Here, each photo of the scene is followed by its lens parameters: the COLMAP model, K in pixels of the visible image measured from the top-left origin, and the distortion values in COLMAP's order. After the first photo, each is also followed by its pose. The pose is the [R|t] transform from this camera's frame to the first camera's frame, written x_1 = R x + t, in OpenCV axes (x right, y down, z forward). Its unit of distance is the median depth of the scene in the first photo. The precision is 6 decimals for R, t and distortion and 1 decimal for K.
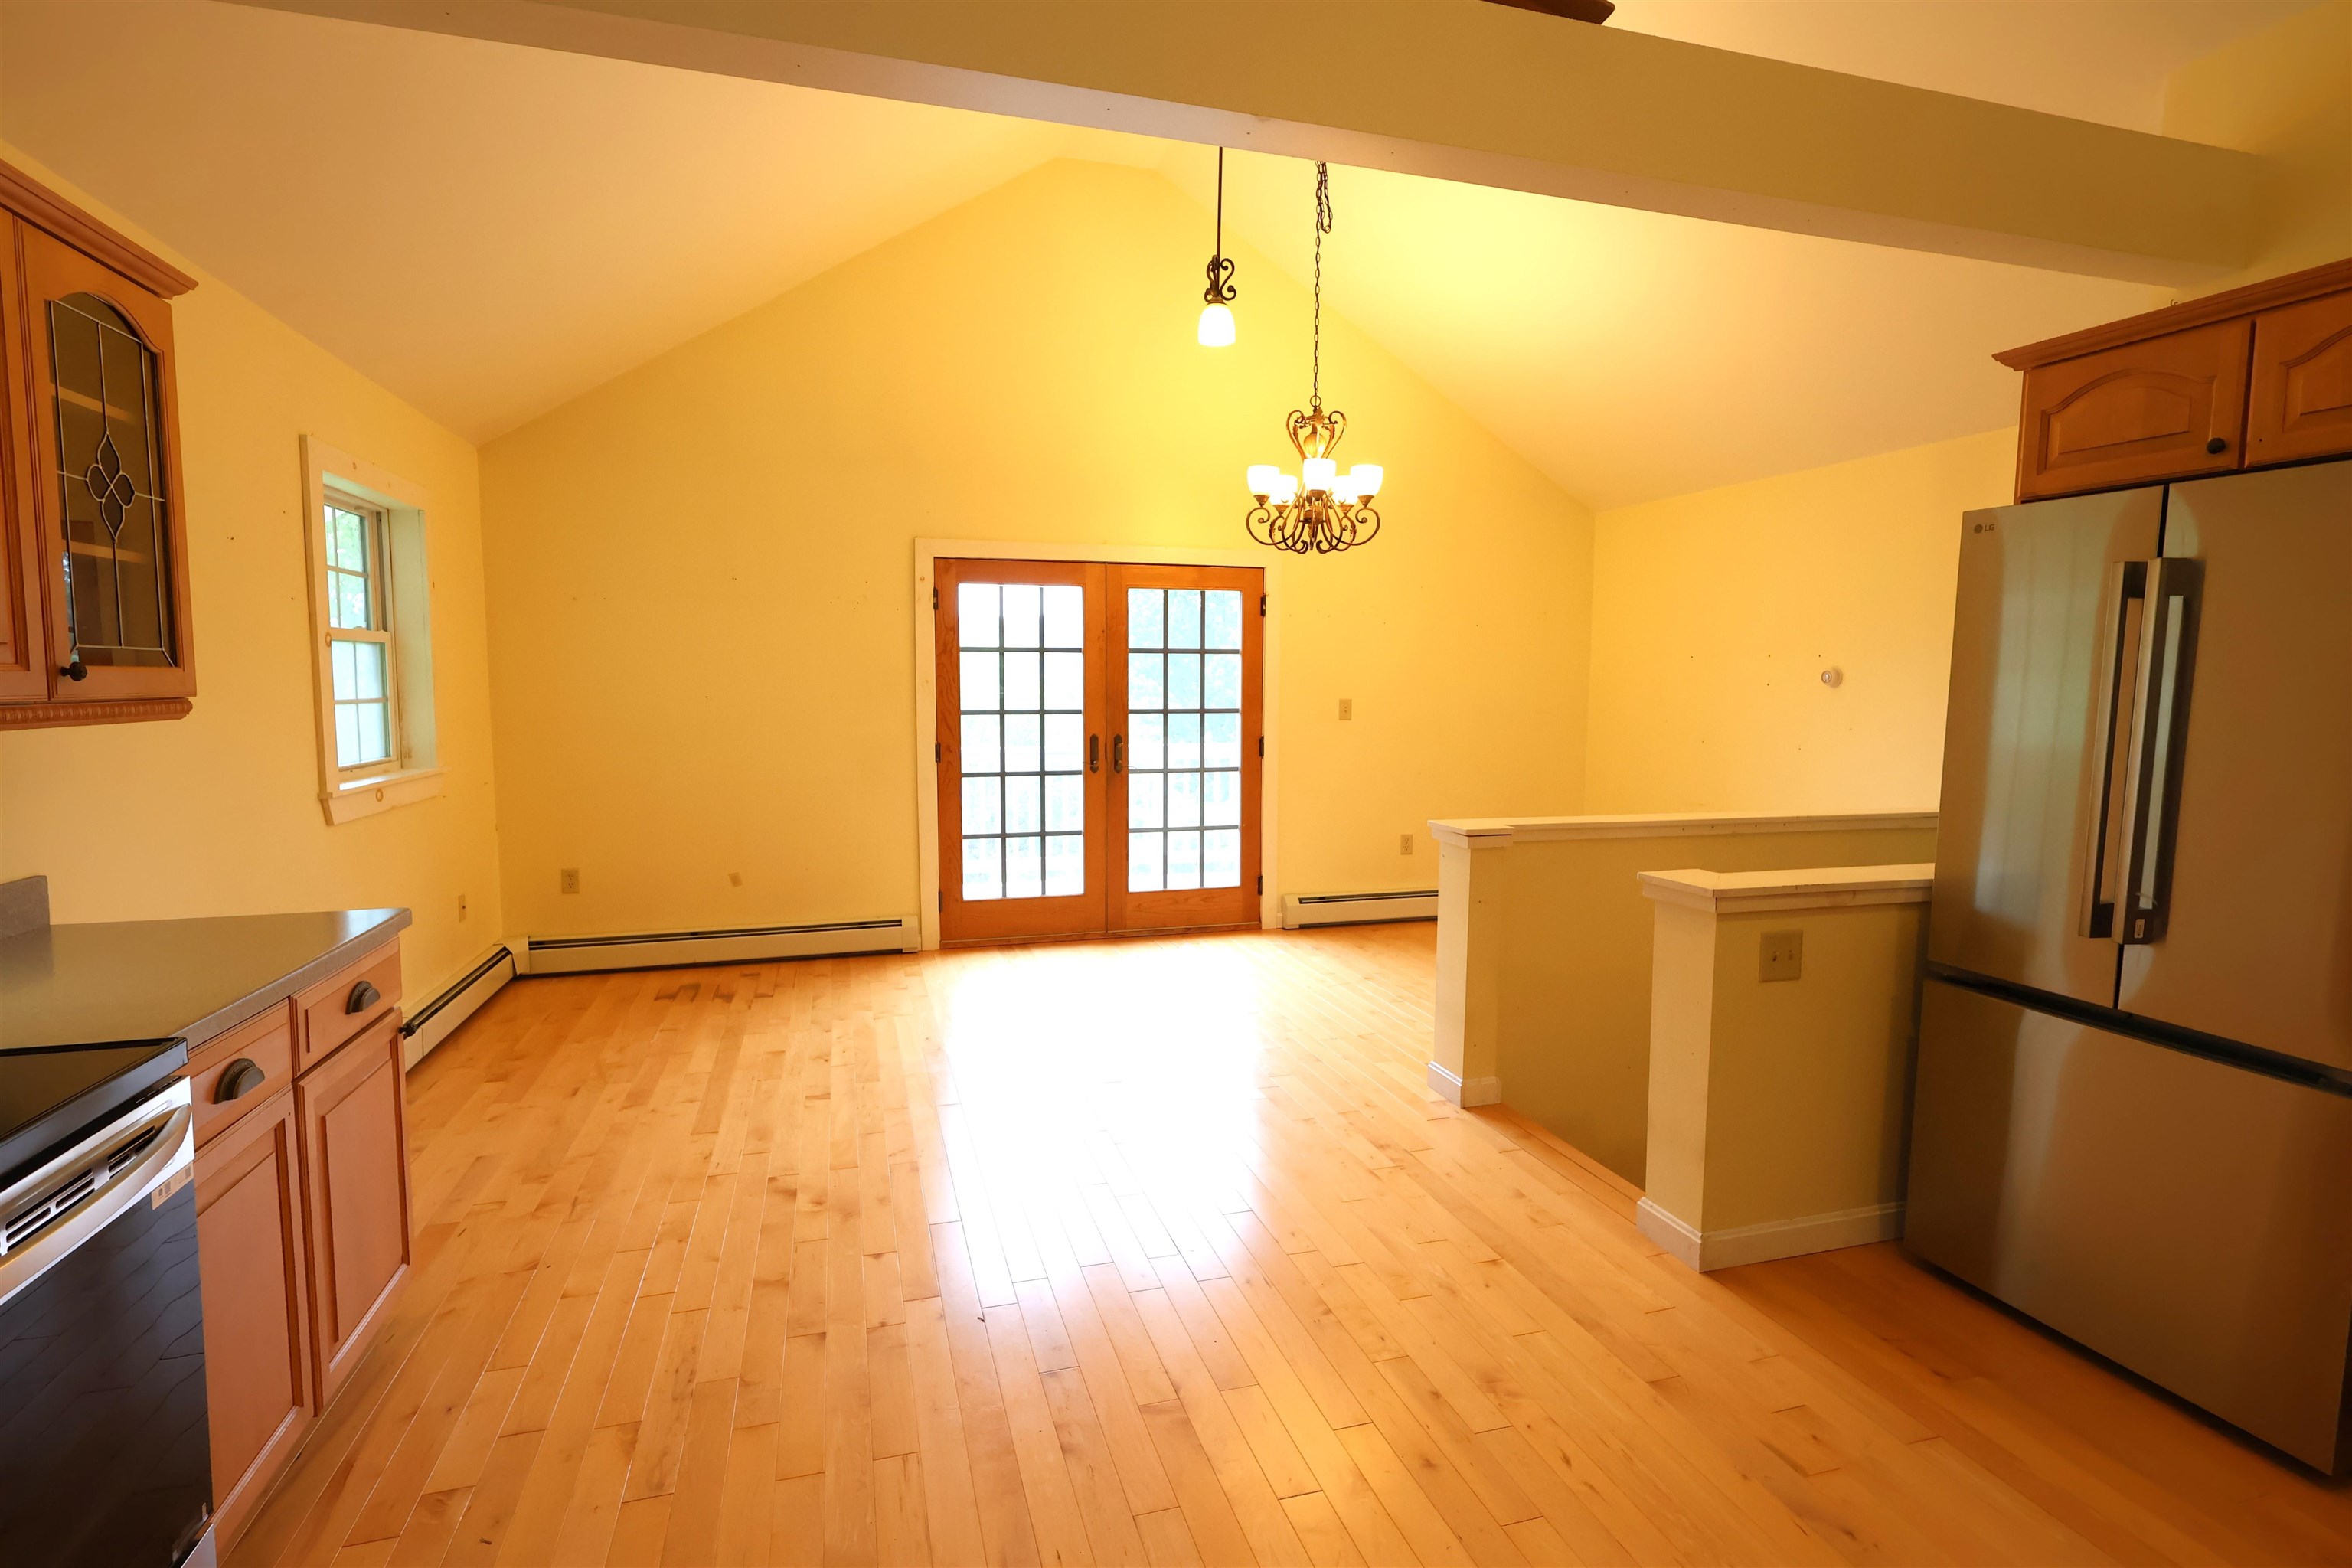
lens RADIAL K [[1163.1, 0, 1177.9], [0, 1163.1, 777.8], [0, 0, 1]] dist [0.000525, 0.016044]
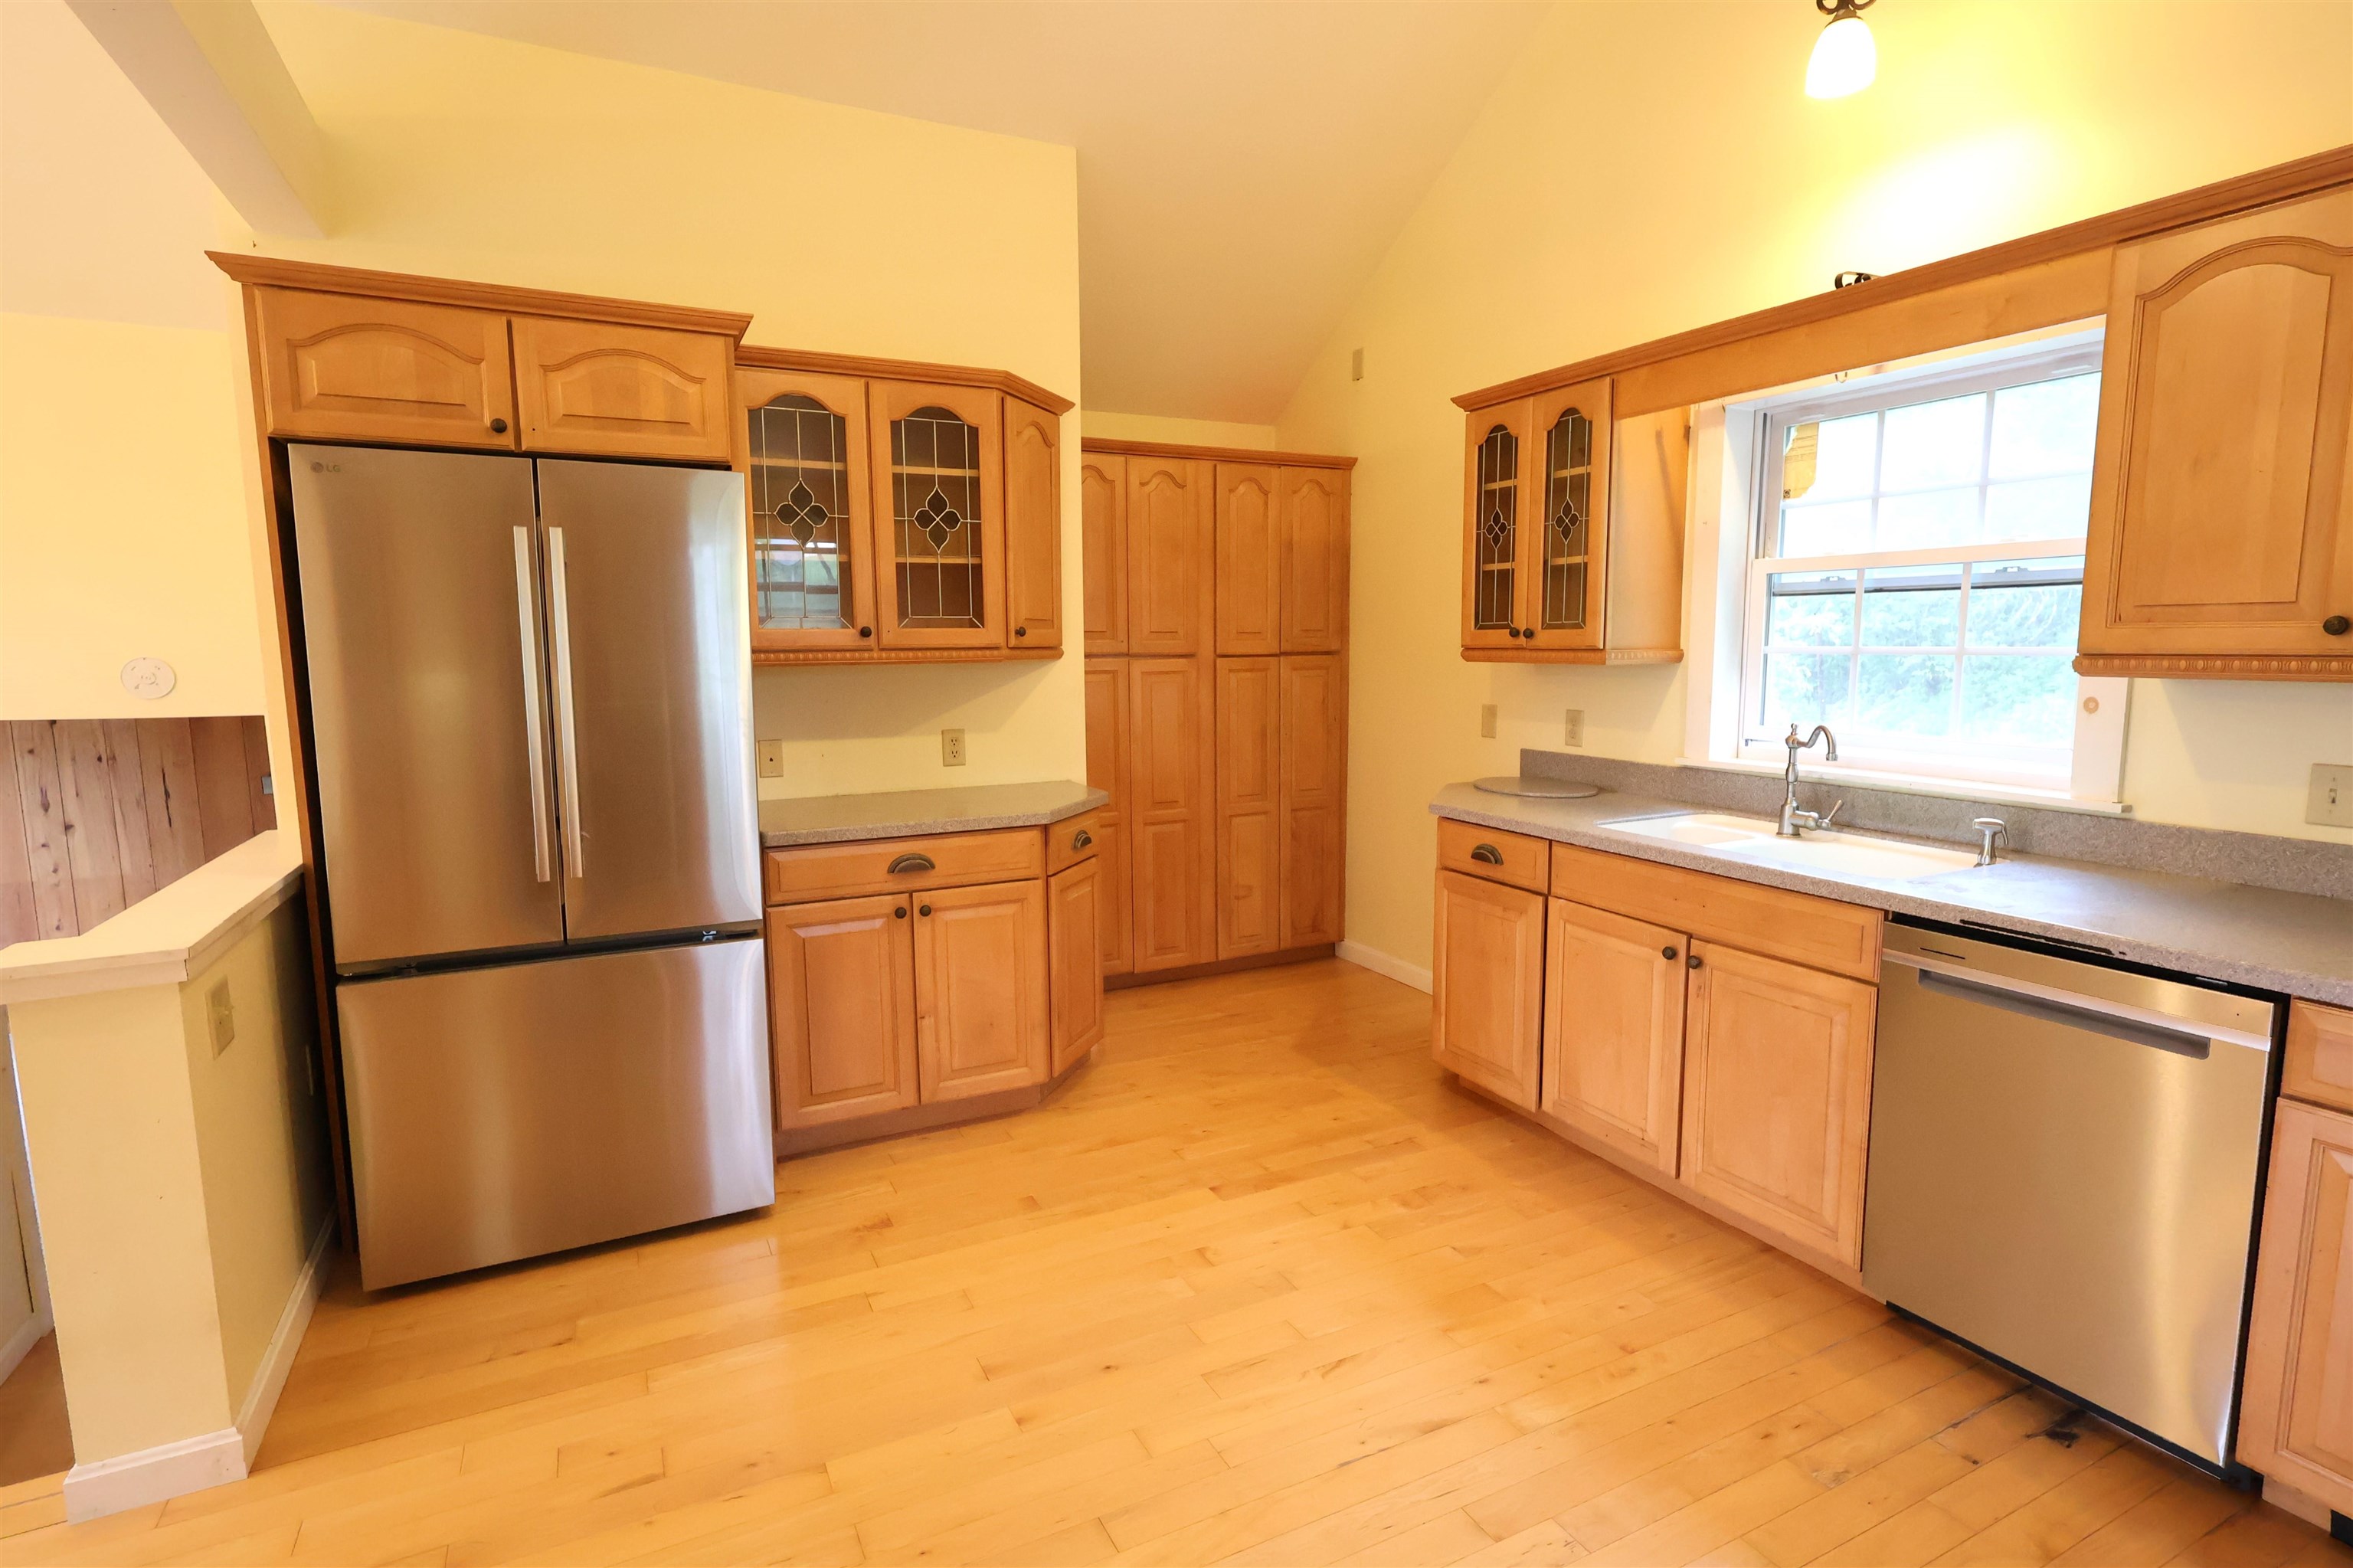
lens RADIAL K [[1158.6, 0, 1182.8], [0, 1158.6, 782.7], [0, 0, 1]] dist [0.000286, 0.000388]
pose [[-0.178389, -0.122039, 0.976363, -0.163203], [0.092695, 0.985781, 0.140152, -0.023336], [-0.979584, 0.115505, -0.164540, 0.276864]]
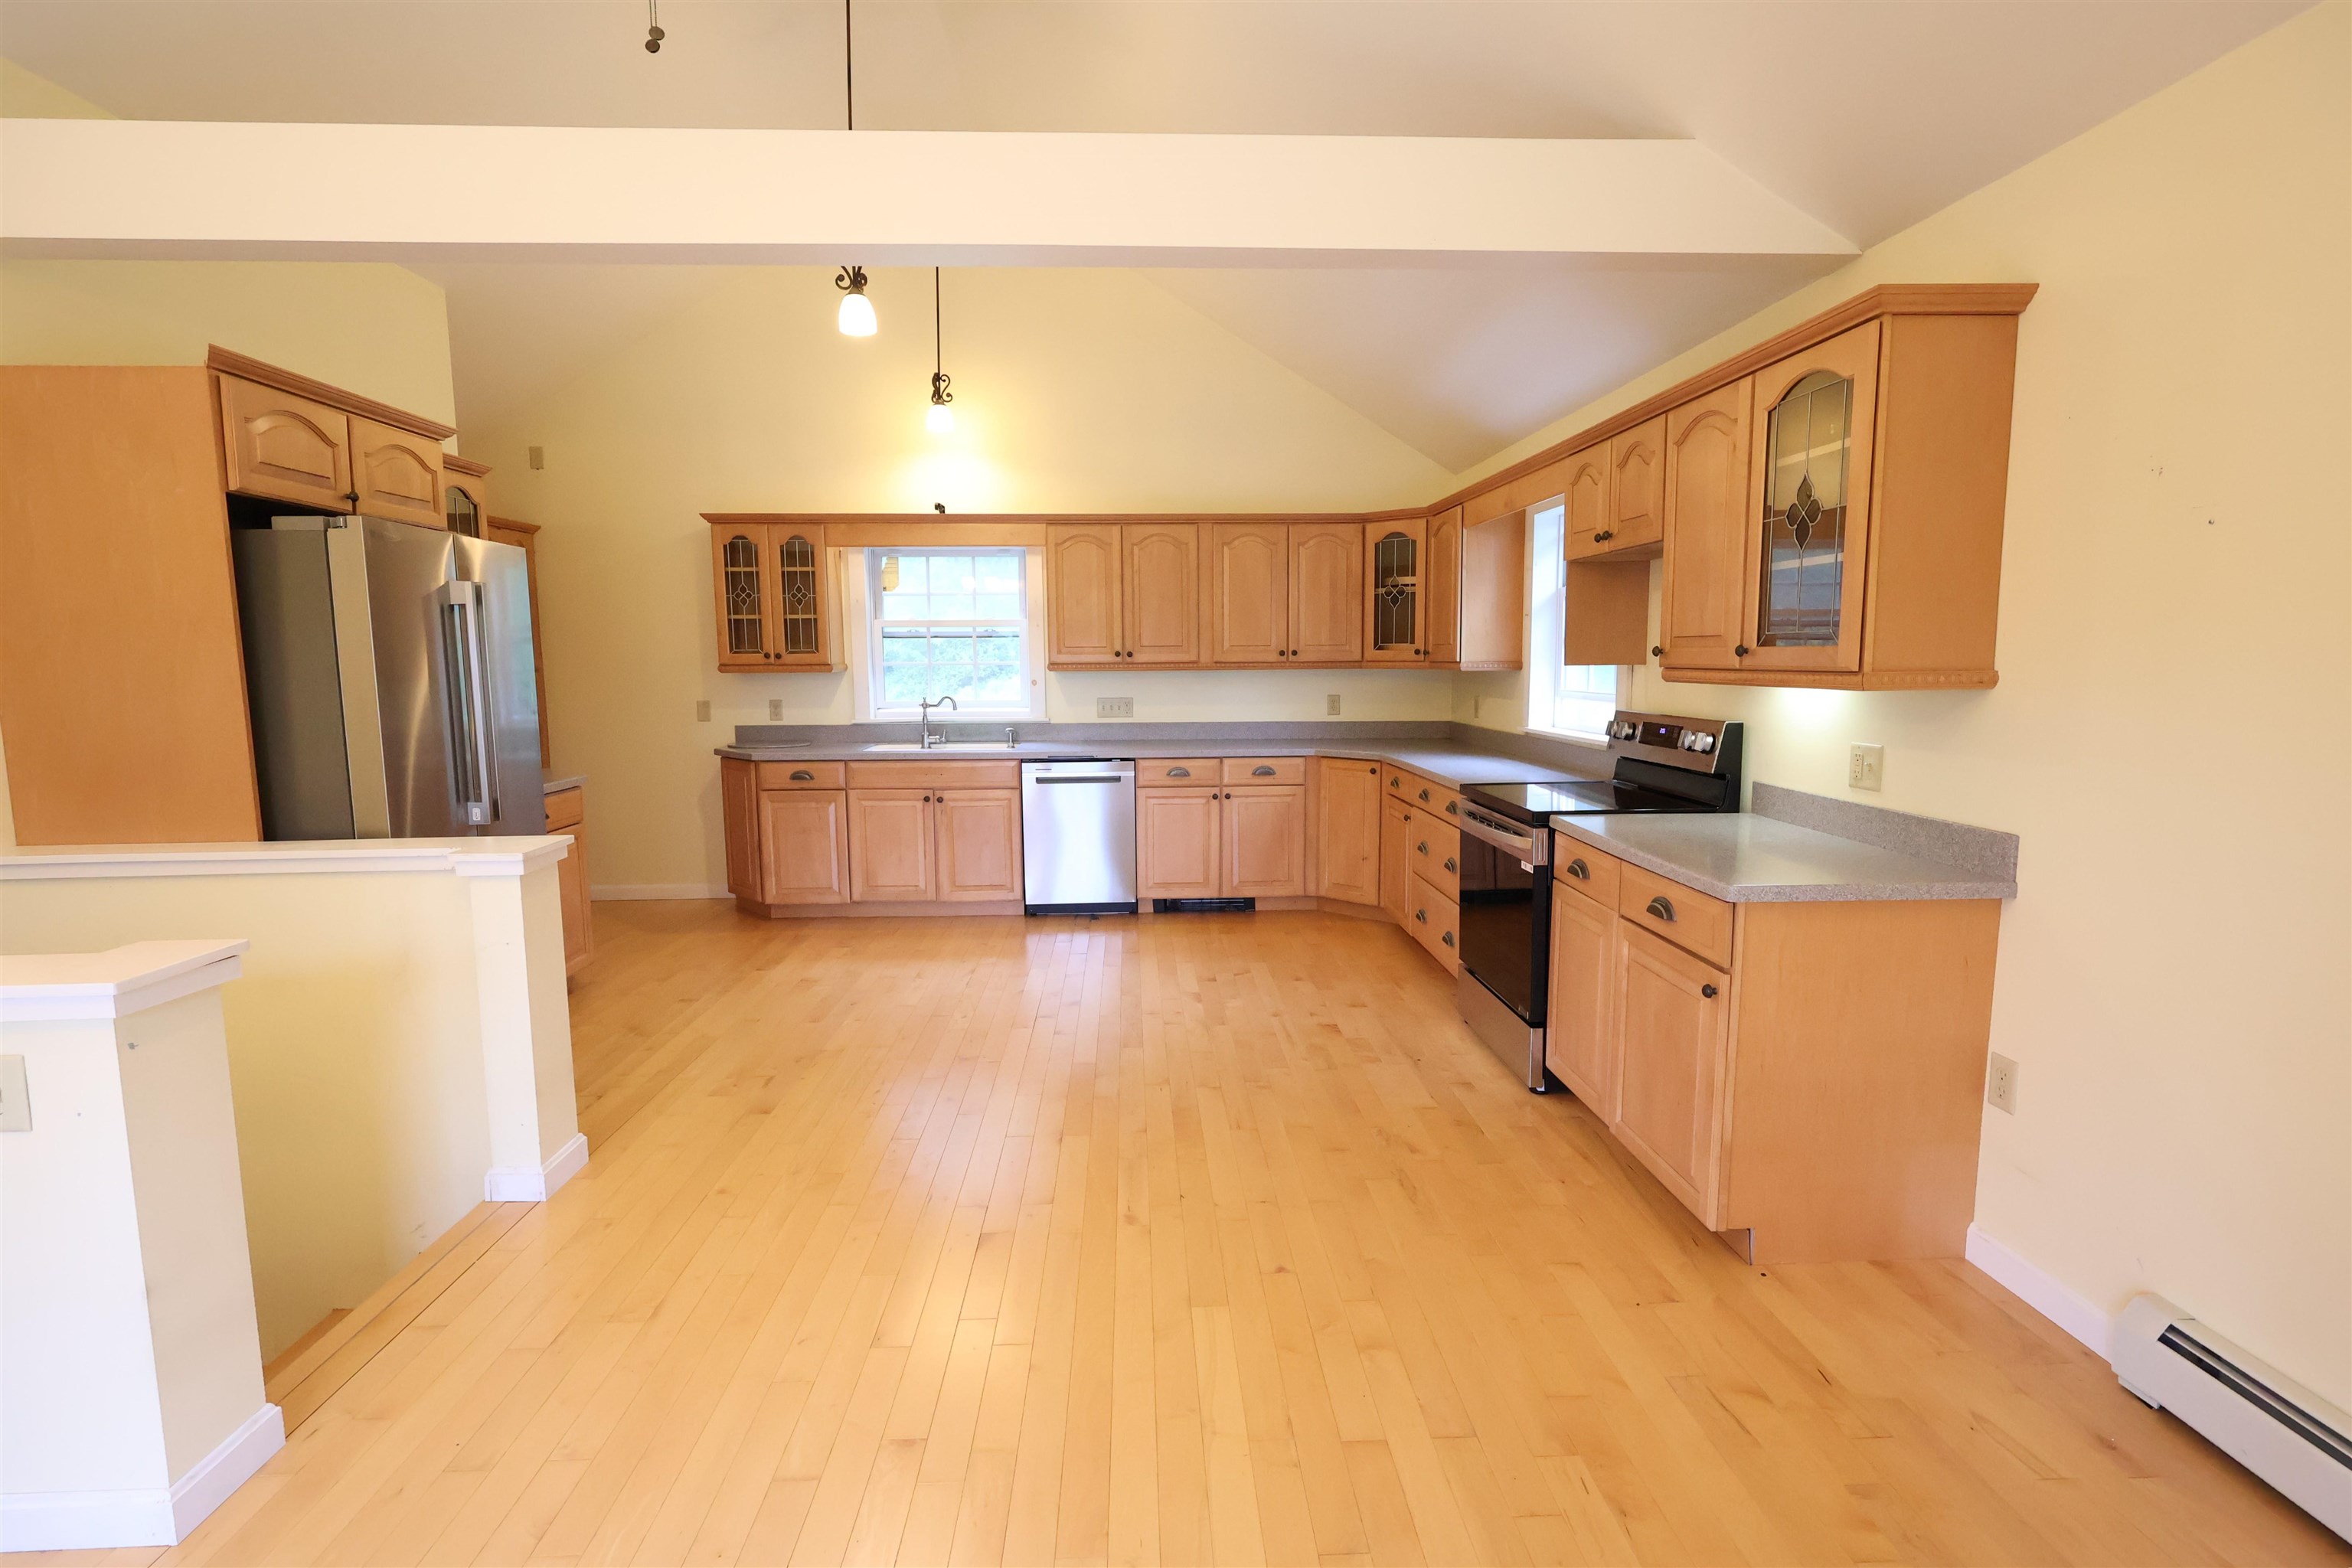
lens RADIAL K [[1112.7, 0, 1182.1], [0, 1112.7, 782.0], [0, 0, 1]] dist [0.001553, 0.000512]
pose [[-0.971511, -0.022761, 0.235898, -0.216697], [0.025482, 0.979574, 0.199461, -0.090266], [-0.235620, 0.199790, -0.951087, 1.016991]]
